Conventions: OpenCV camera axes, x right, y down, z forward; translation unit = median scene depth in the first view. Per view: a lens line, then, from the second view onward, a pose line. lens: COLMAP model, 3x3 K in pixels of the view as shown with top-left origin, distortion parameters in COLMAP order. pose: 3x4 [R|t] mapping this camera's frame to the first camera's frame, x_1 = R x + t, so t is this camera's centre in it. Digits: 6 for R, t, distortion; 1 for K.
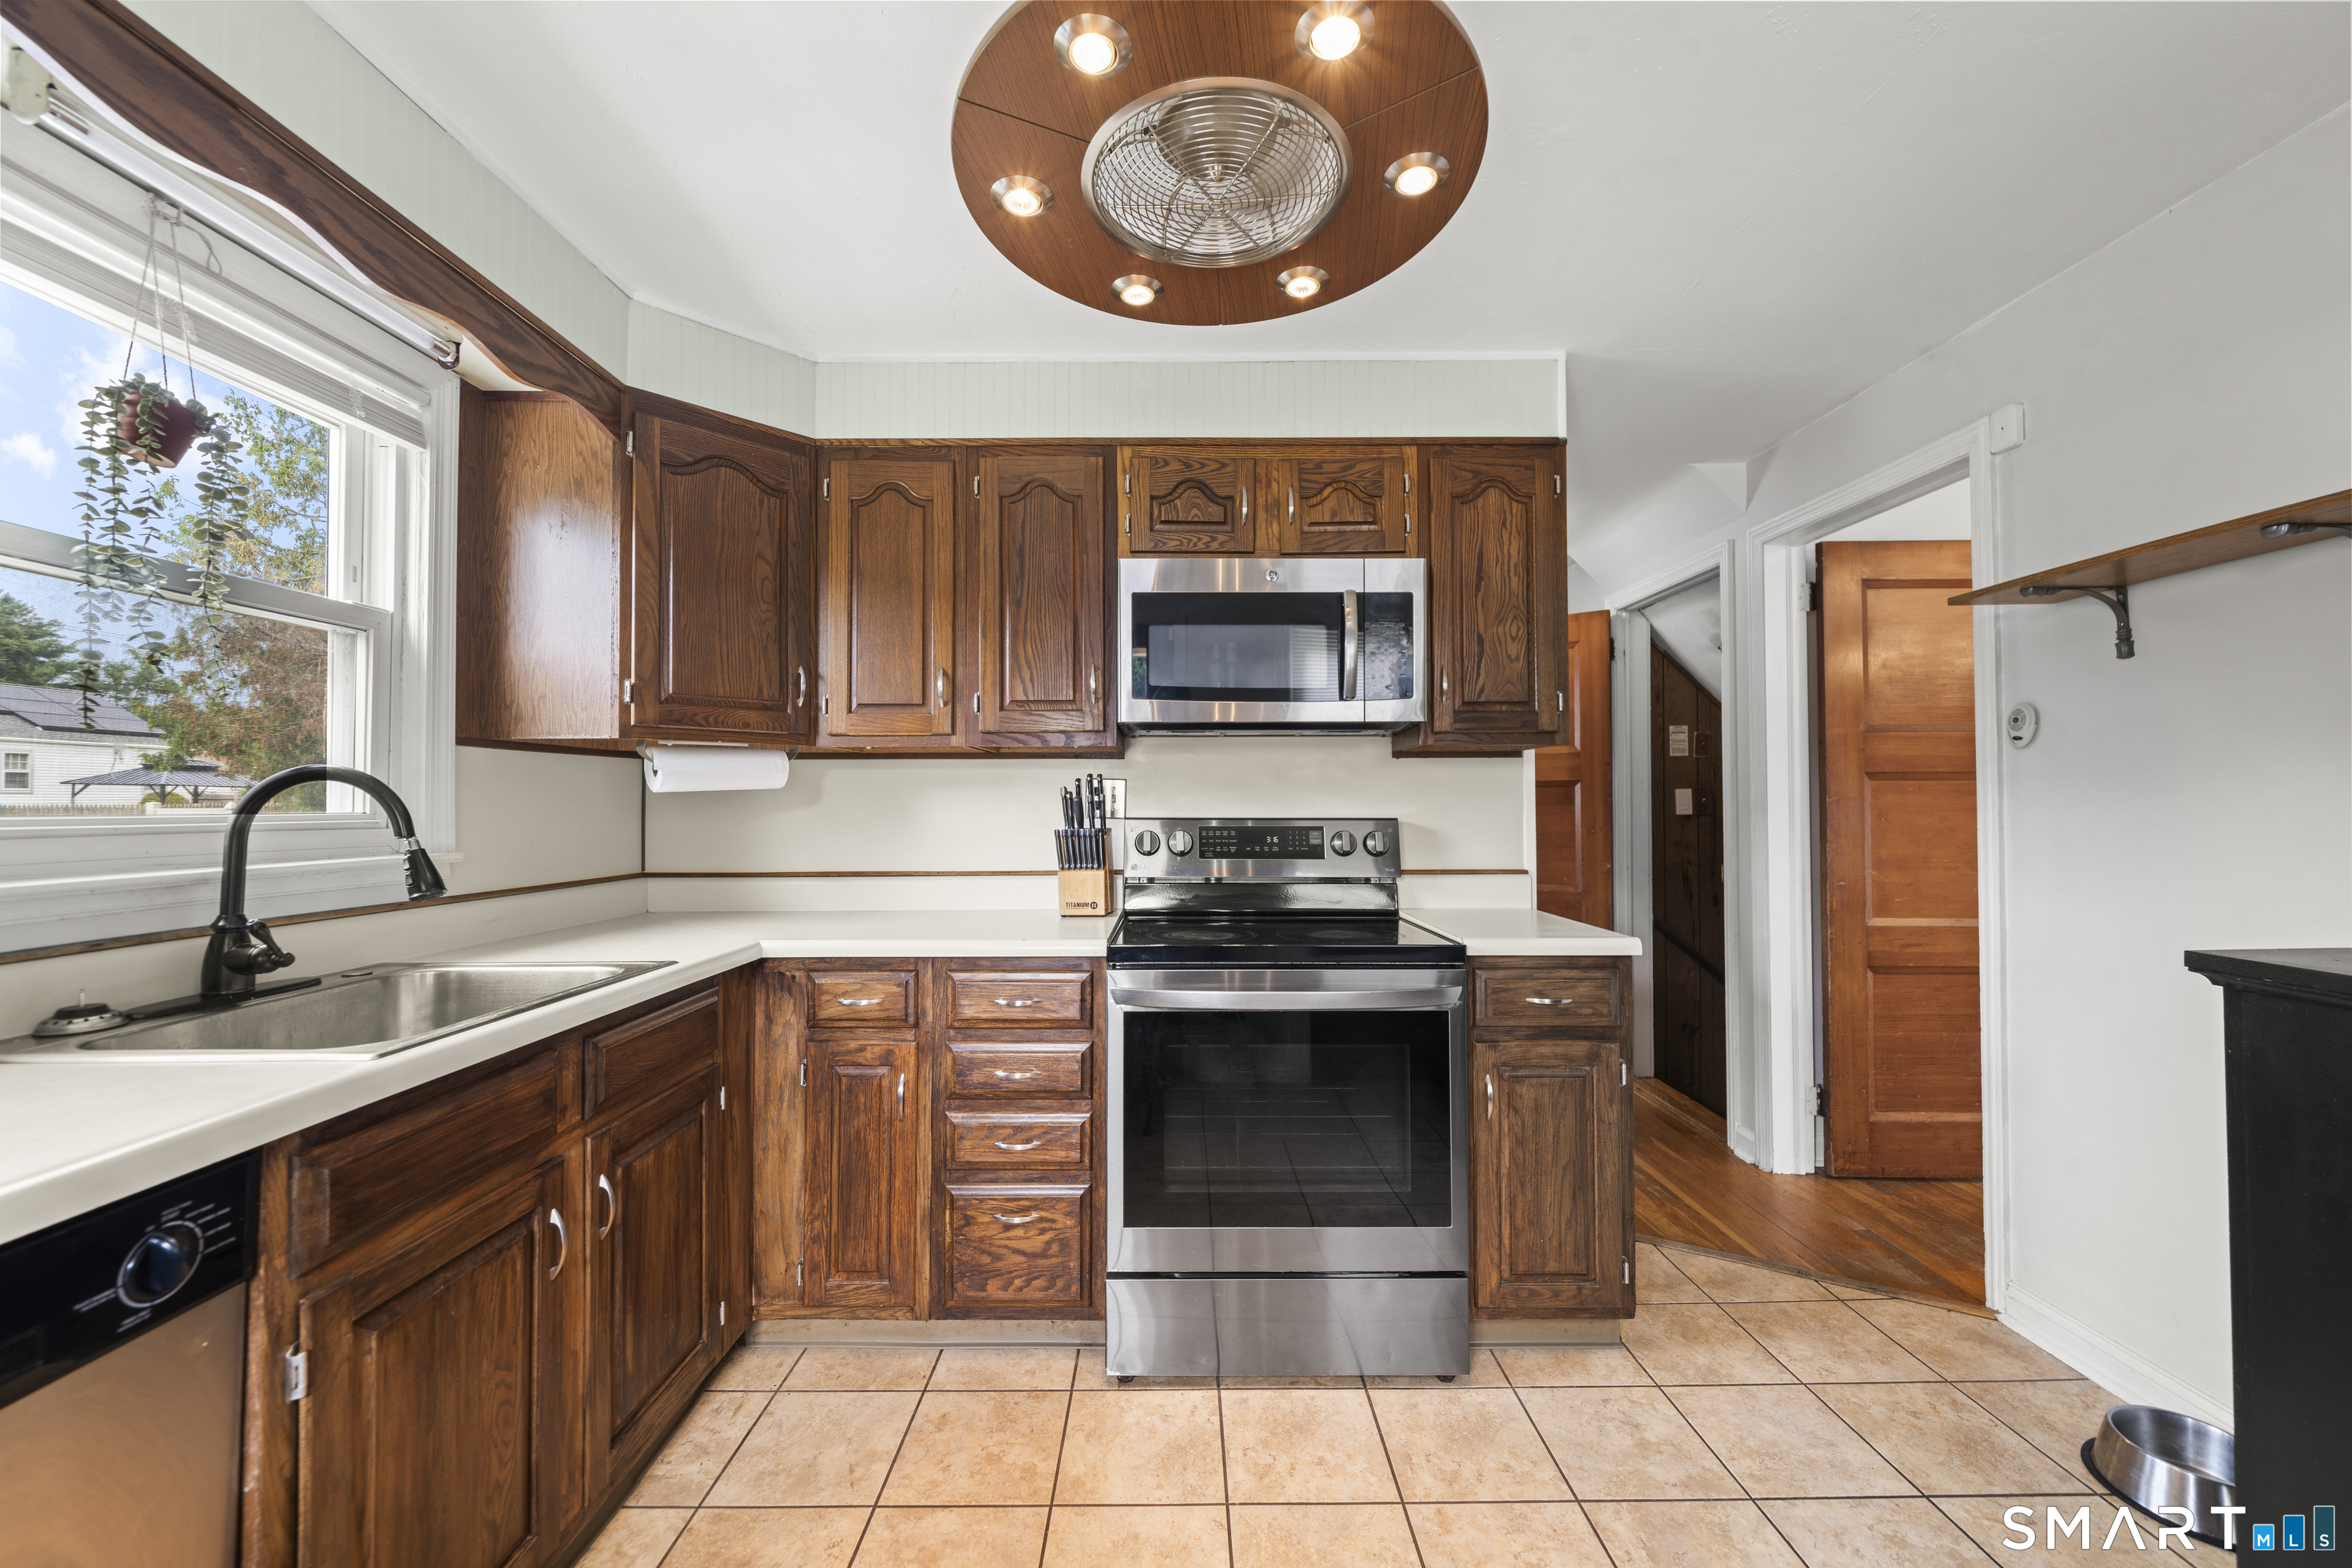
lens RADIAL K [[887.6, 0, 1177.4], [0, 887.6, 783.9], [0, 0, 1]] dist [-0.000816, -0.000064]
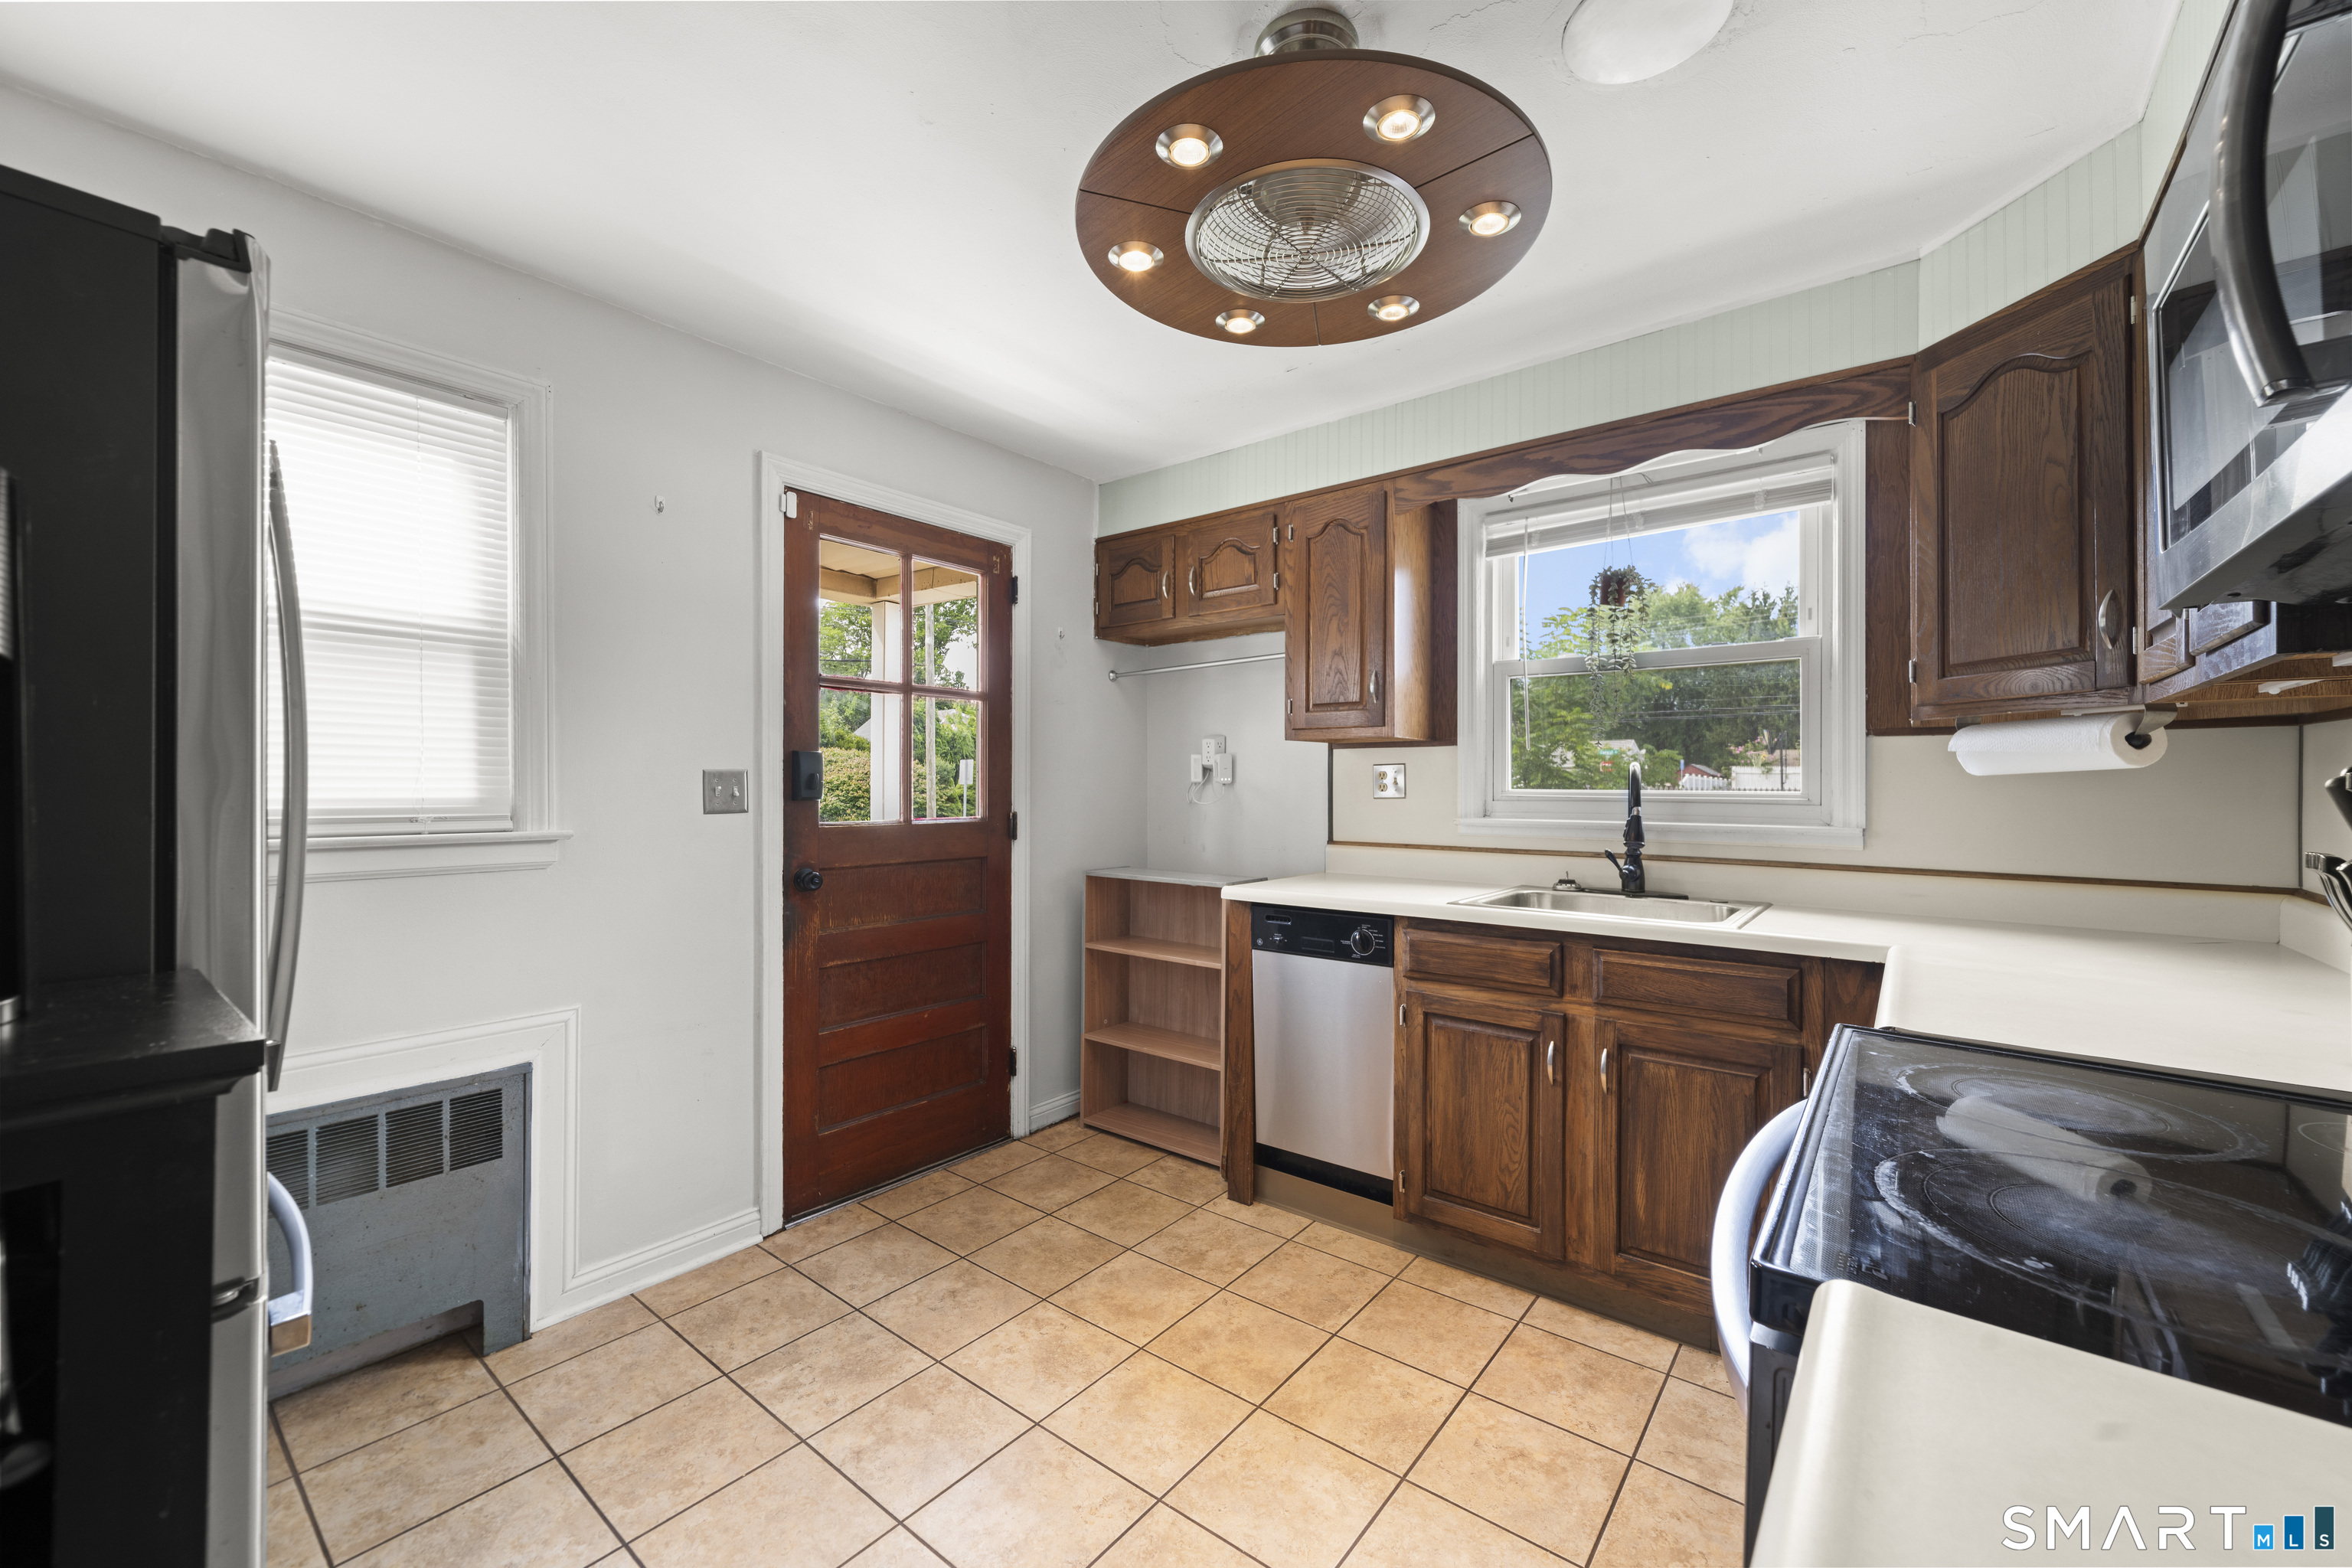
lens RADIAL K [[924.9, 0, 1169.4], [0, 924.9, 784.8], [0, 0, 1]] dist [-0.000336, -0.000030]
pose [[-0.621587, -0.001616, -0.783343, 0.845168], [0.009411, 0.999910, -0.009531, 0.026139], [0.783289, -0.013297, -0.621516, 1.247224]]
